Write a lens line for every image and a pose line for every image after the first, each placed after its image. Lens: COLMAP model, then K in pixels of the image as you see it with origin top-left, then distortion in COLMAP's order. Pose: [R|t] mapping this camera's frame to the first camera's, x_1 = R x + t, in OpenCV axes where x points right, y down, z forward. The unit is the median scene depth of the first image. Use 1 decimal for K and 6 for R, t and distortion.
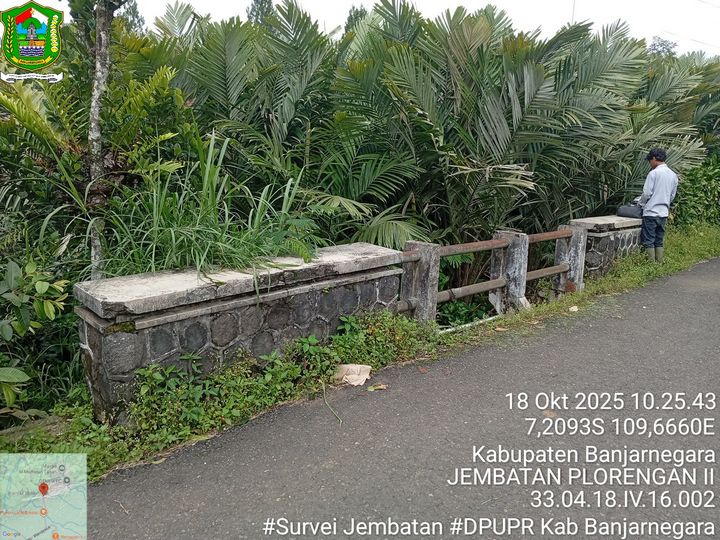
lens RADIAL K [[549.3, 0, 358.7], [0, 549.3, 270.3], [0, 0, 1]] dist [0.021365, -0.060736]
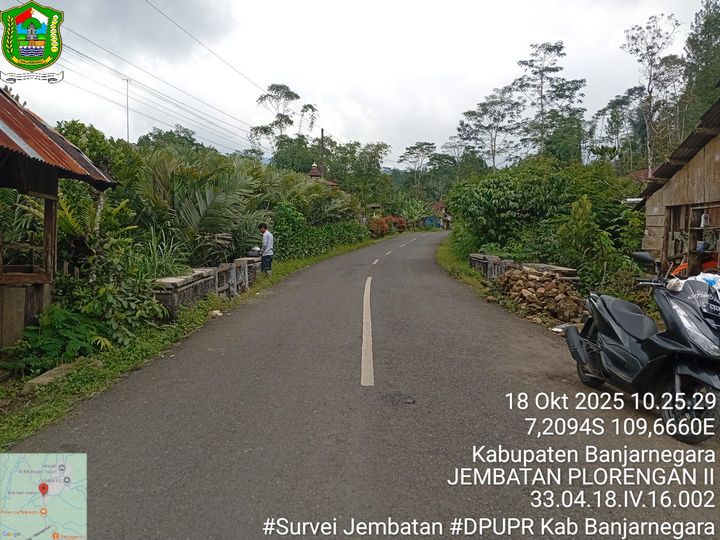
lens RADIAL K [[549.3, 0, 361.6], [0, 549.3, 268.7], [0, 0, 1]] dist [0.021365, -0.060736]
pose [[0.691637, -0.086132, 0.717091, -0.914628], [0.173696, 0.983560, -0.049393, 0.150188], [-0.701048, 0.158718, 0.695227, -0.888745]]
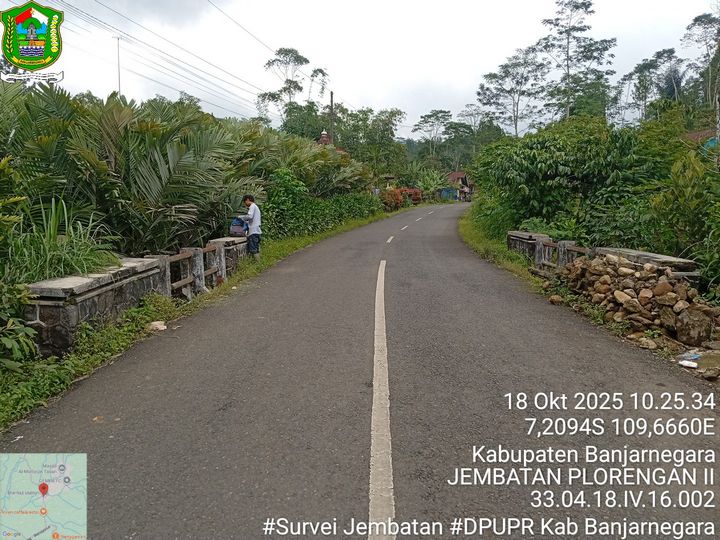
lens RADIAL K [[549.3, 0, 357.7], [0, 549.3, 274.2], [0, 0, 1]] dist [0.021365, -0.060736]
pose [[0.713196, -0.127612, 0.689251, -0.494091], [0.172254, 0.985044, 0.004139, 0.083417], [-0.679470, 0.115774, 0.724511, -0.495929]]
